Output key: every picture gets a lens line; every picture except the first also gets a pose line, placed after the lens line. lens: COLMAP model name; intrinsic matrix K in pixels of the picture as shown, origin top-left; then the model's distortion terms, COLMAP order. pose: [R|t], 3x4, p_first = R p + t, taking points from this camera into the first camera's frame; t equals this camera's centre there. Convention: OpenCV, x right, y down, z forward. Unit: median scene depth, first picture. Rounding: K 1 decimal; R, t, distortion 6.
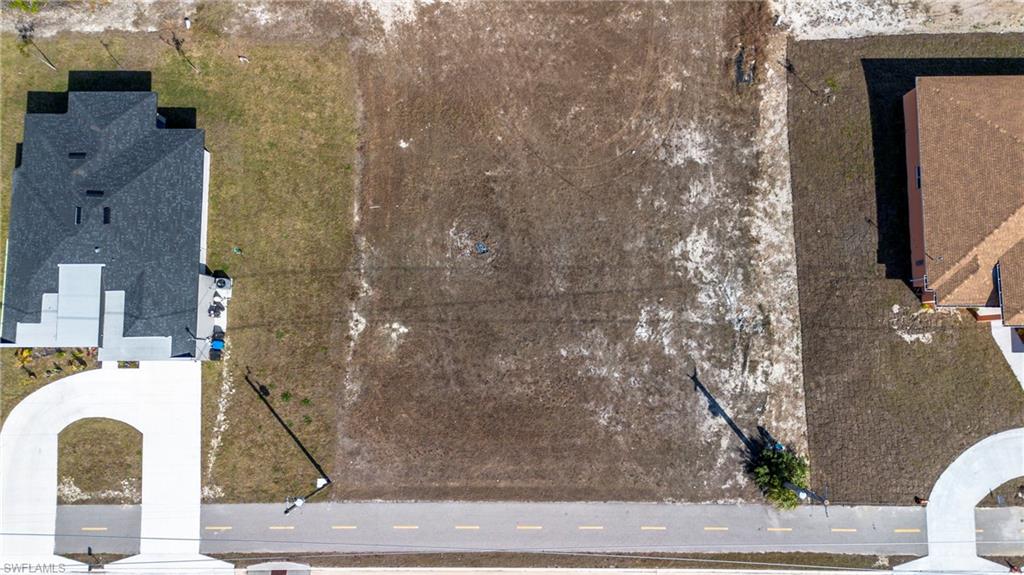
lens RADIAL K [[725.1, 0, 511.5], [0, 725.1, 287.6], [0, 0, 1]] dist [0.064653, -0.056284]
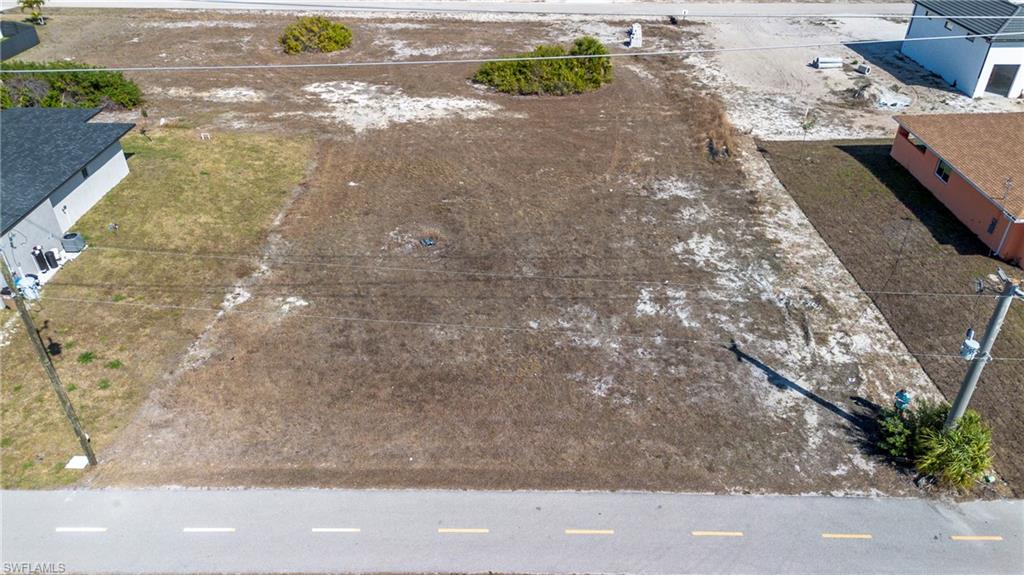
lens RADIAL K [[725.1, 0, 517.0], [0, 725.1, 287.6], [0, 0, 1]] dist [0.064653, -0.056284]
pose [[0.999860, 0.016704, 0.000952, 0.056010], [-0.009745, 0.627675, -0.778415, 0.595467], [-0.013600, 0.778297, 0.627749, 0.555075]]
